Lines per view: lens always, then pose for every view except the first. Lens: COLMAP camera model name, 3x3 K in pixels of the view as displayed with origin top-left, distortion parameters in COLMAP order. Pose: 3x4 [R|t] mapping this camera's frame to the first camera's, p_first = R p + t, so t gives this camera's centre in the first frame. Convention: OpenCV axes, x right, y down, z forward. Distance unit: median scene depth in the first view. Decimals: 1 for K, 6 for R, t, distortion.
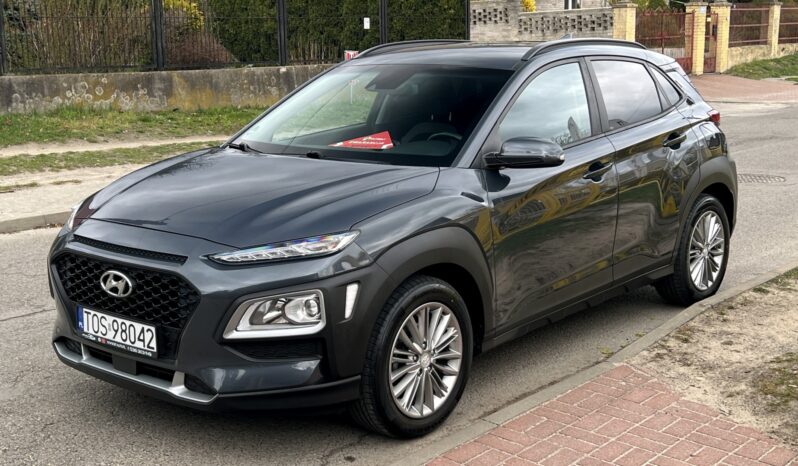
lens RADIAL K [[1041.6, 0, 396.6], [0, 1041.6, 236.7], [0, 0, 1]] dist [0.081564, 0.000000]
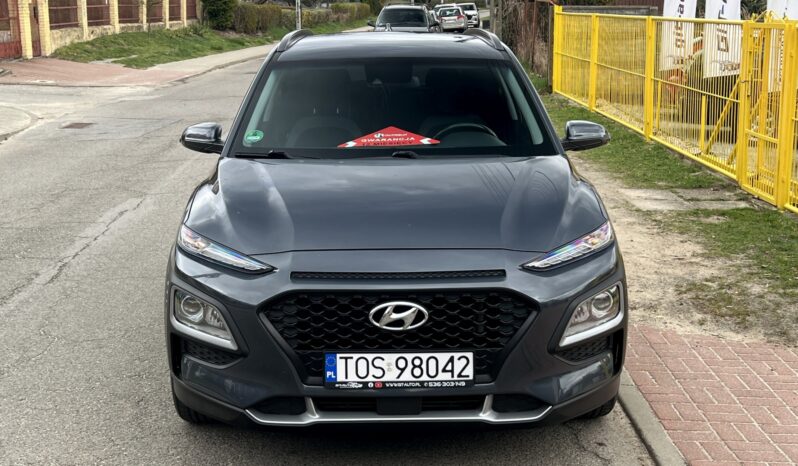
lens RADIAL K [[1061.4, 0, 393.6], [0, 1061.4, 226.9], [0, 0, 1]] dist [0.106333, 0.000000]
pose [[0.756938, -0.126437, 0.641138, -0.807808], [0.123559, 0.991098, 0.049575, -0.071318], [-0.641699, 0.041693, 0.765822, 0.309266]]
